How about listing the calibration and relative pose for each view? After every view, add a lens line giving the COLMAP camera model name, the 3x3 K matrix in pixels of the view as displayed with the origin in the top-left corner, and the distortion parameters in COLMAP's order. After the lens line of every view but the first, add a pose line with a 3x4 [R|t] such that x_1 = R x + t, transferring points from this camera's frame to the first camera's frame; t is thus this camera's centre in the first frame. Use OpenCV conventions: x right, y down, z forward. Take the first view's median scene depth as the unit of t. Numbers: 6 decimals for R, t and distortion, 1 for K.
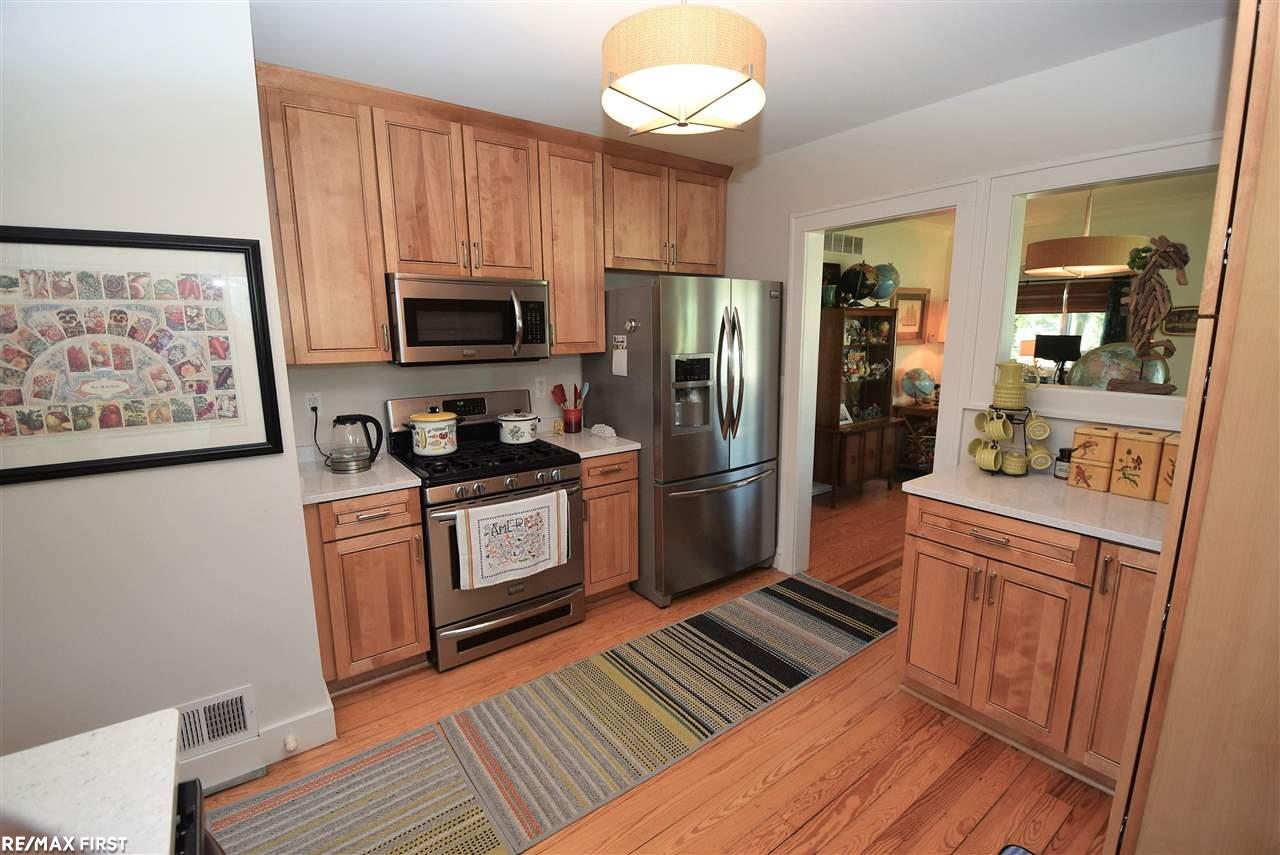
lens RADIAL K [[558.0, 0, 646.0], [0, 558.0, 428.1], [0, 0, 1]] dist [-0.012203, -0.005384]
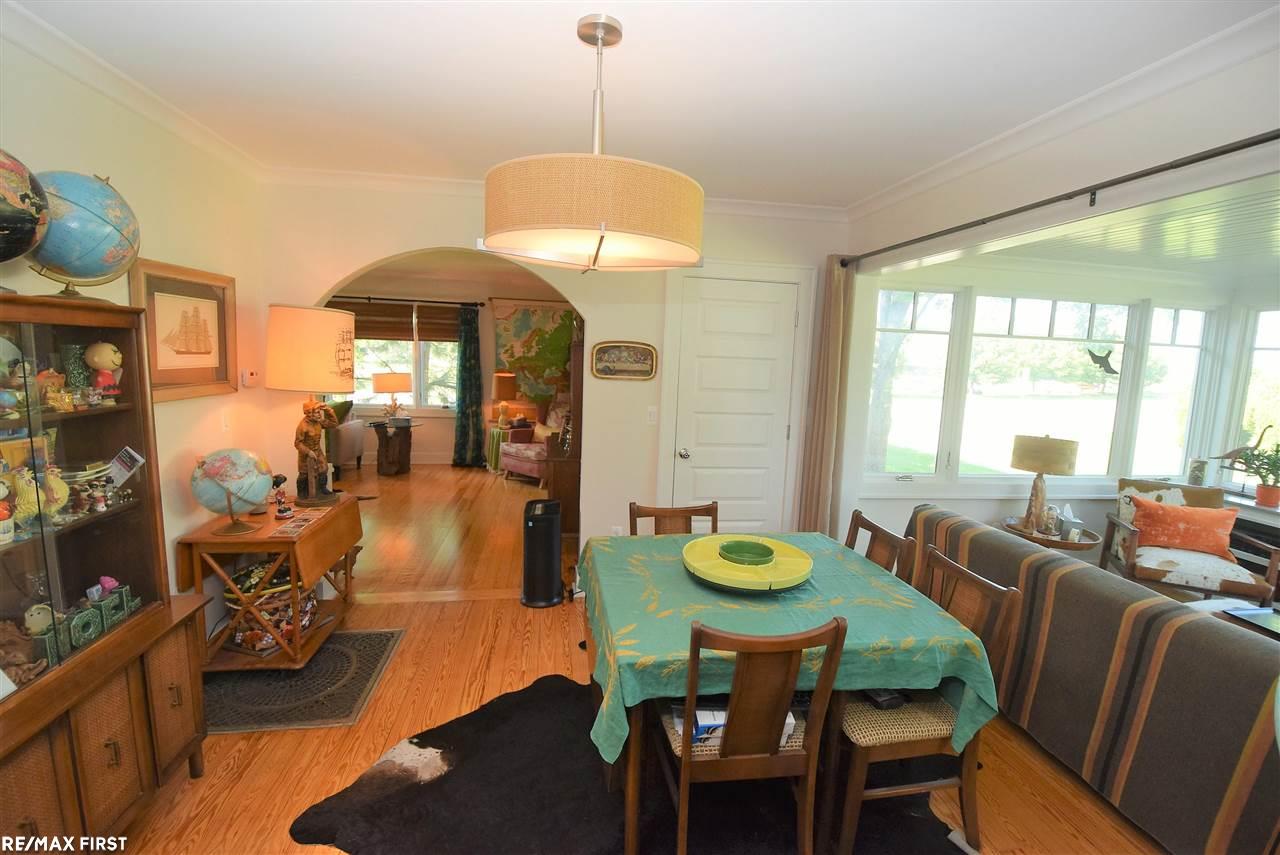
lens RADIAL K [[558.0, 0, 638.6], [0, 558.0, 430.3], [0, 0, 1]] dist [-0.012203, -0.005384]
pose [[0.464701, -0.088773, 0.881006, 0.273247], [0.121234, 0.991971, 0.036008, -0.107801], [-0.877129, 0.090075, 0.471732, 0.542793]]
